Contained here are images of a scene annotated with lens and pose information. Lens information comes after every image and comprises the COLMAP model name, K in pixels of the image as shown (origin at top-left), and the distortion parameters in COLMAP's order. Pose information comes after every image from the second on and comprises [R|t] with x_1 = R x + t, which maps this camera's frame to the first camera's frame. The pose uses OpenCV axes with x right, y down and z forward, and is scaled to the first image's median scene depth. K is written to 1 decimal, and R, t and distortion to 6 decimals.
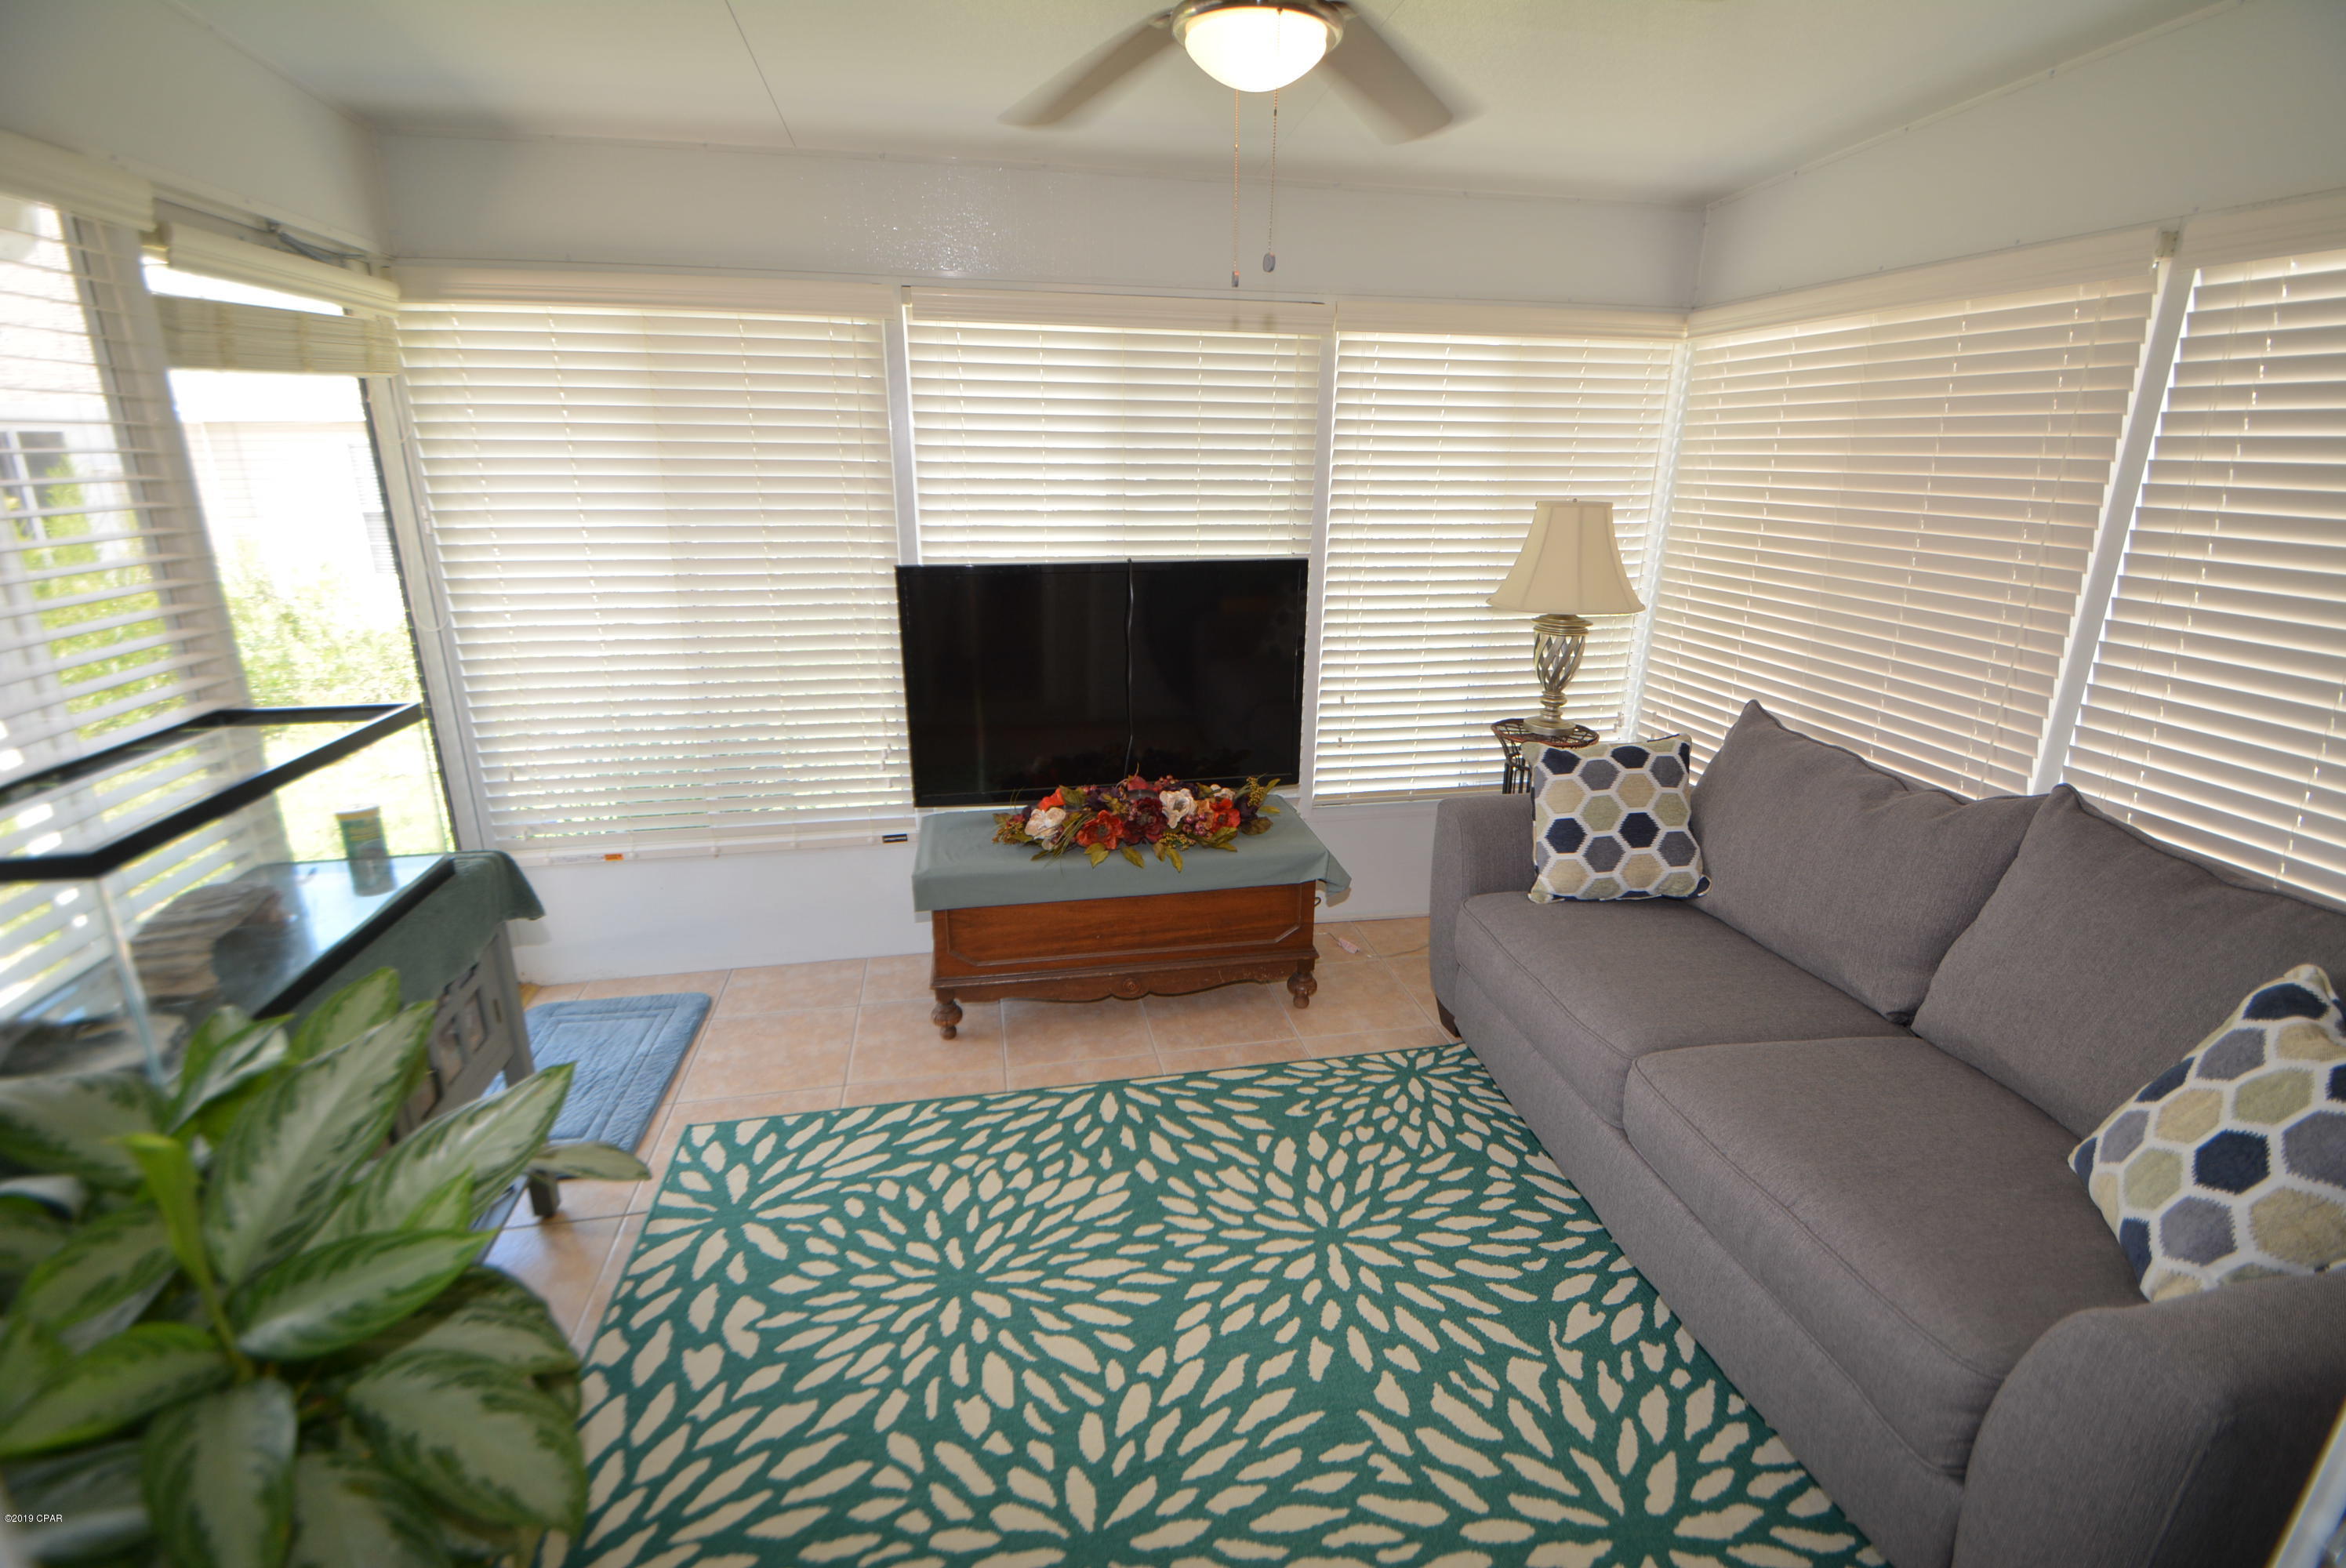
lens RADIAL K [[1032.4, 0, 1181.7], [0, 1032.4, 777.2], [0, 0, 1]] dist [0.013574, -0.017390]
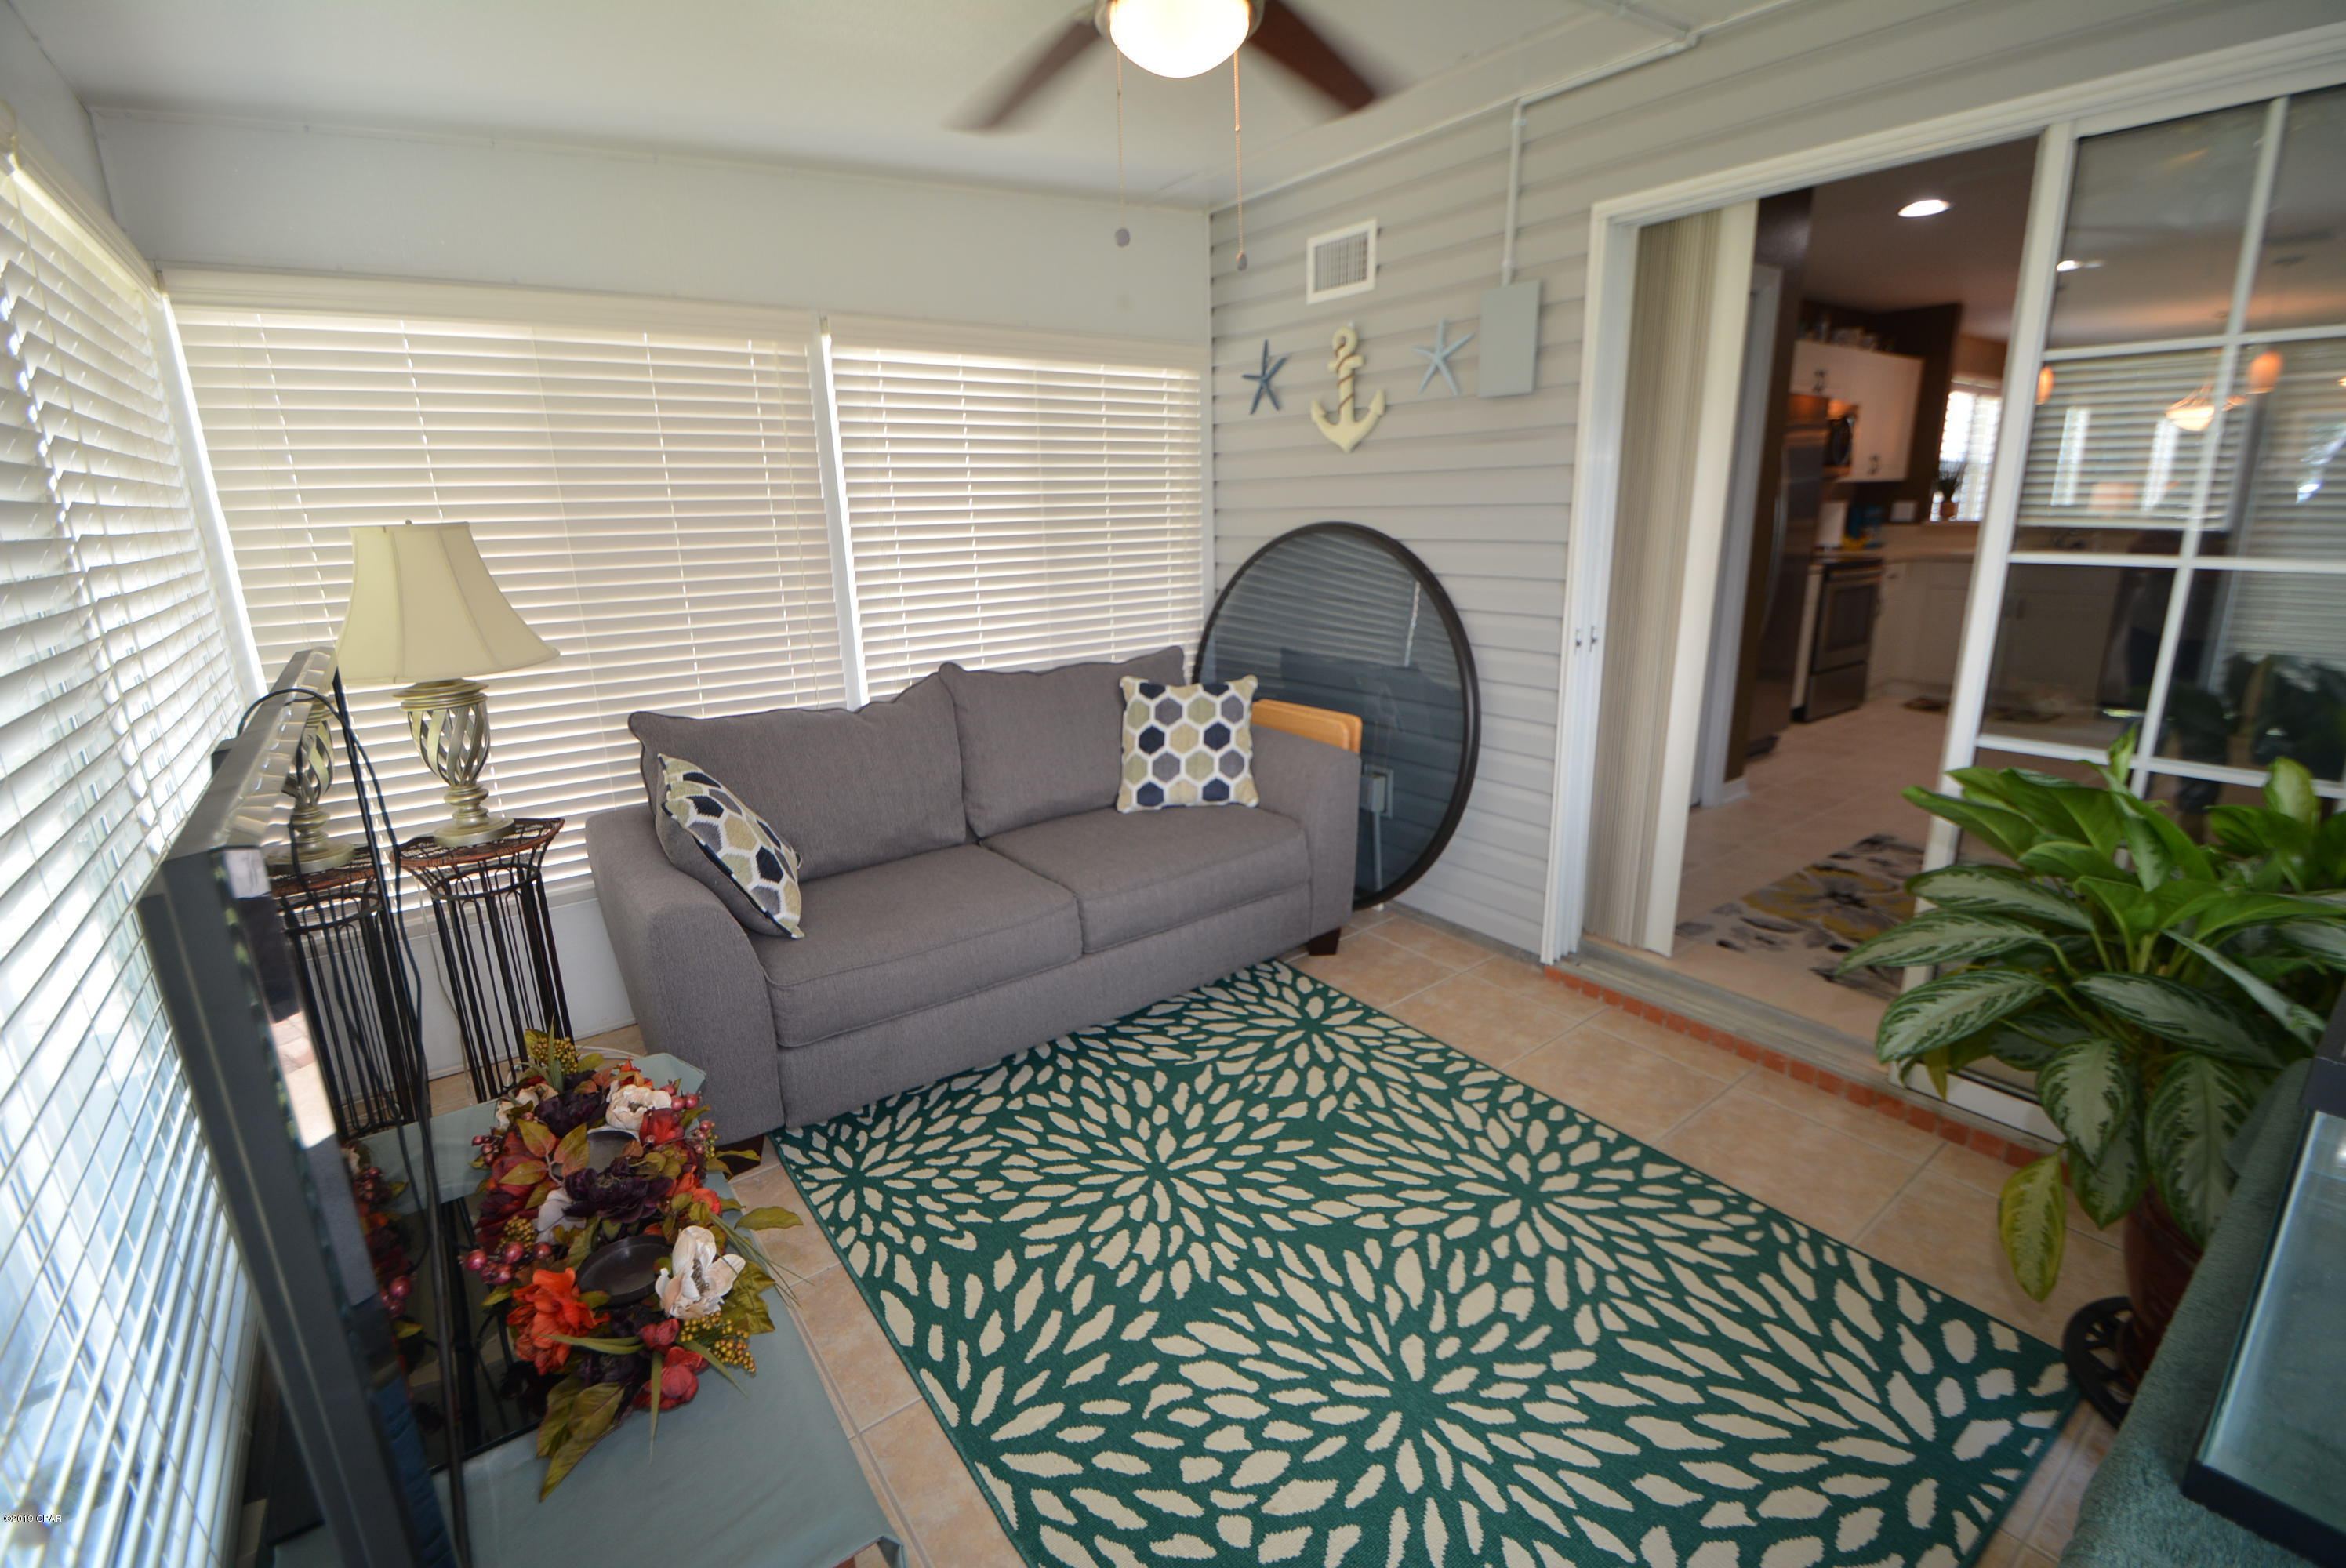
lens RADIAL K [[1032.4, 0, 1181.7], [0, 1032.4, 777.2], [0, 0, 1]] dist [0.013574, -0.017390]
pose [[-0.426103, -0.233739, 0.873958, -0.776580], [0.288567, 0.880468, 0.376172, -0.341585], [-0.857418, 0.412483, -0.307720, 1.253146]]
